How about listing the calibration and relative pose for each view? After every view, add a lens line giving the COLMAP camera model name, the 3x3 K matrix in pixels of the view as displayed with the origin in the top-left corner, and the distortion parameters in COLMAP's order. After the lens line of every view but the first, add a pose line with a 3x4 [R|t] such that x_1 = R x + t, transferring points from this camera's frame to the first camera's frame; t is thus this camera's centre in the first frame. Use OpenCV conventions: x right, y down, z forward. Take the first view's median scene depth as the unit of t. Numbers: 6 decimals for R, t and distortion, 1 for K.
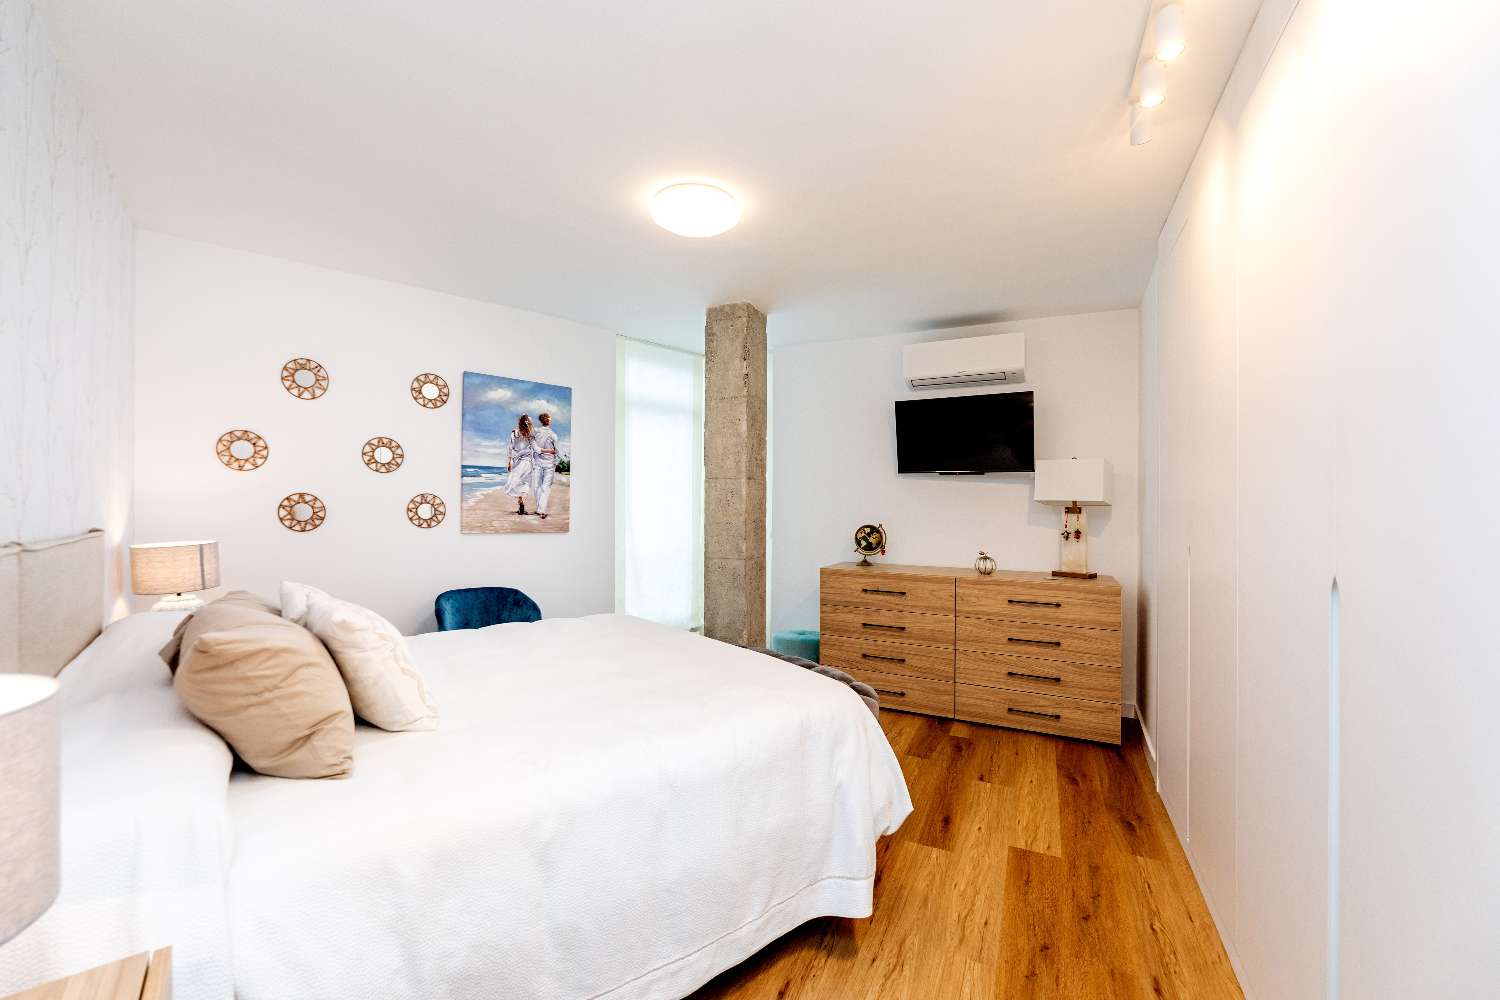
lens RADIAL K [[608.6, 0, 757.2], [0, 608.6, 504.4], [0, 0, 1]] dist [0.000455, -0.000805]
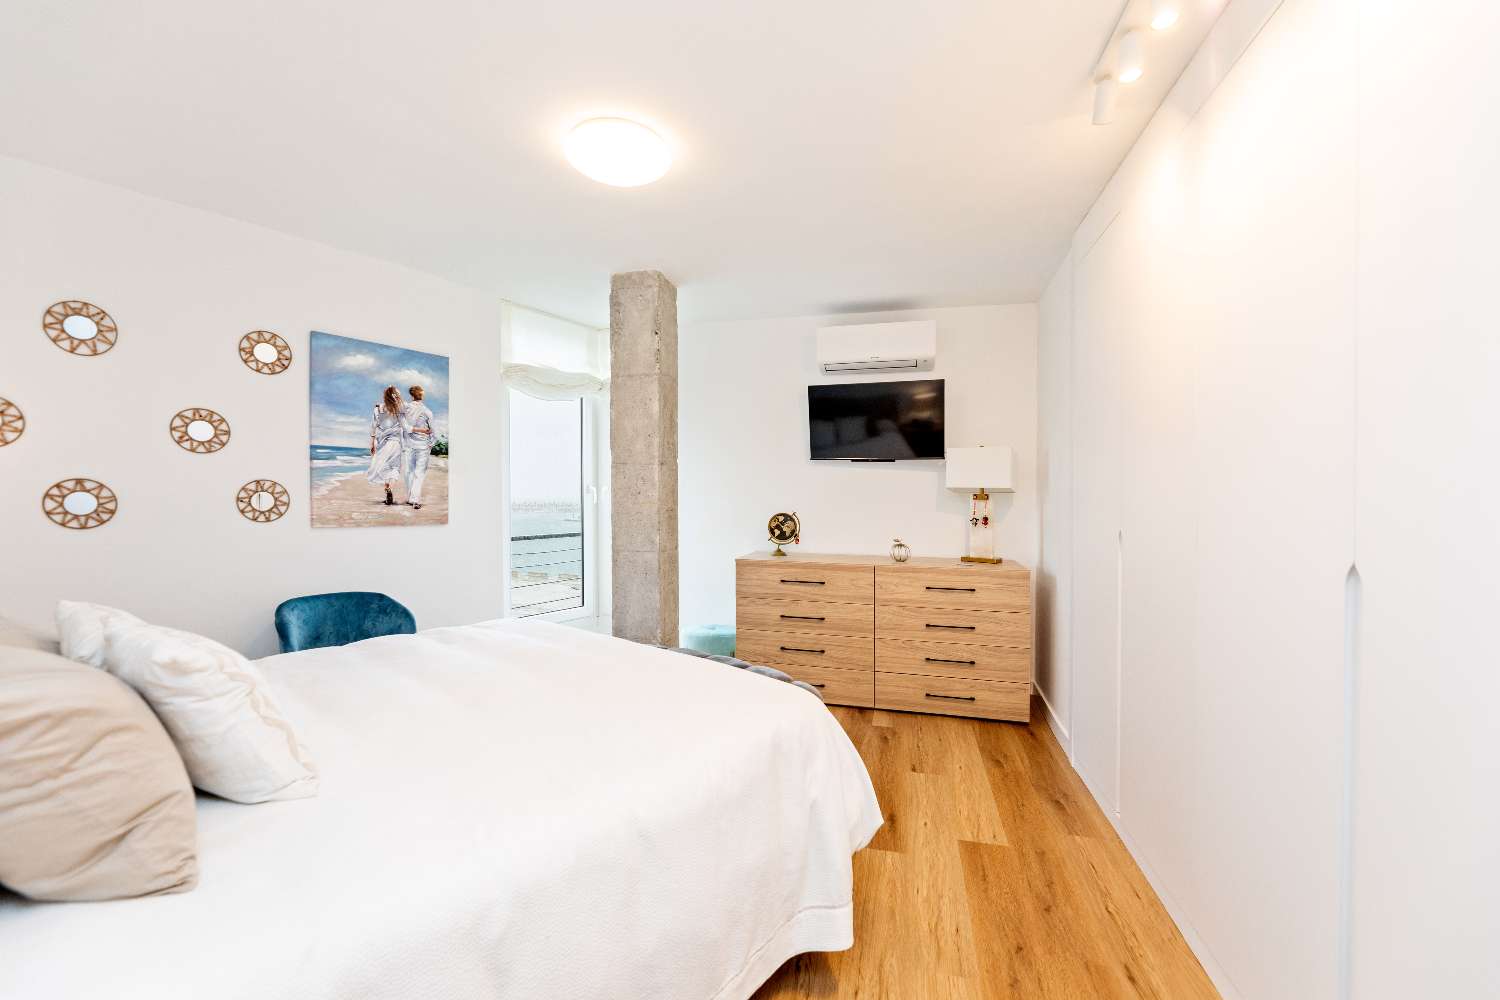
lens RADIAL K [[608.6, 0, 751.5], [0, 608.6, 502.5], [0, 0, 1]] dist [0.000455, -0.000805]
pose [[0.979525, -0.005934, 0.201234, -0.073893], [0.002398, 0.999838, 0.017812, -0.000328], [-0.201307, -0.016964, 0.979381, 0.080777]]
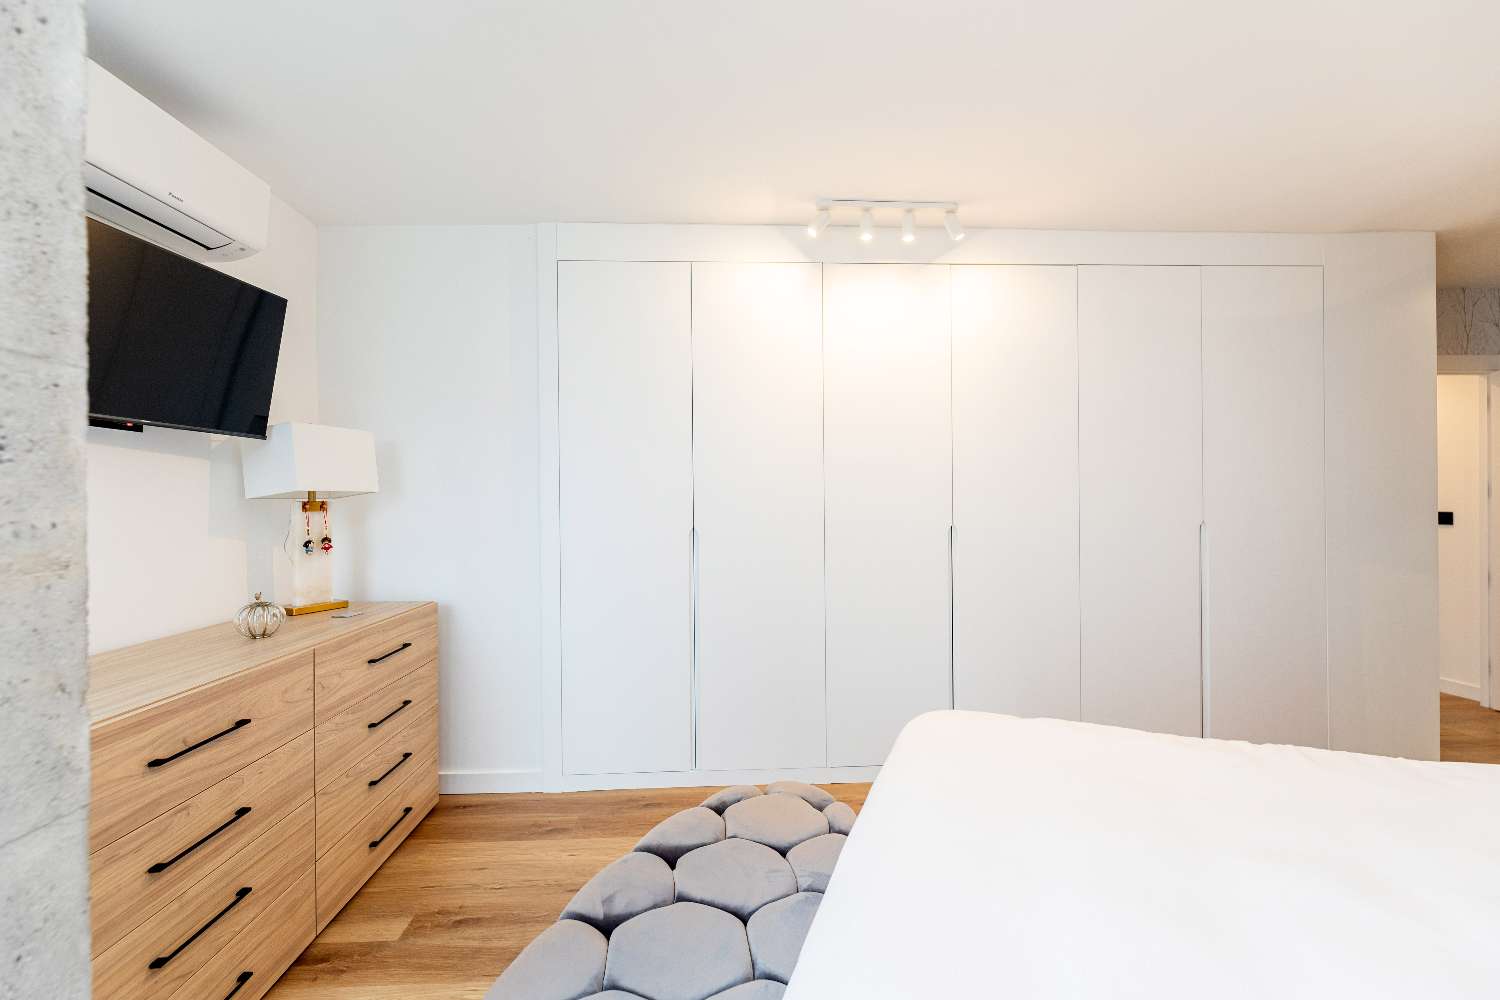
lens RADIAL K [[631.7, 0, 755.3], [0, 631.7, 493.4], [0, 0, 1]] dist [-0.000608, -0.000037]
pose [[-0.470281, -0.000670, 0.882517, -0.313037], [0.004713, 0.999984, 0.003270, -0.003964], [-0.882504, 0.005697, -0.470270, 1.002860]]
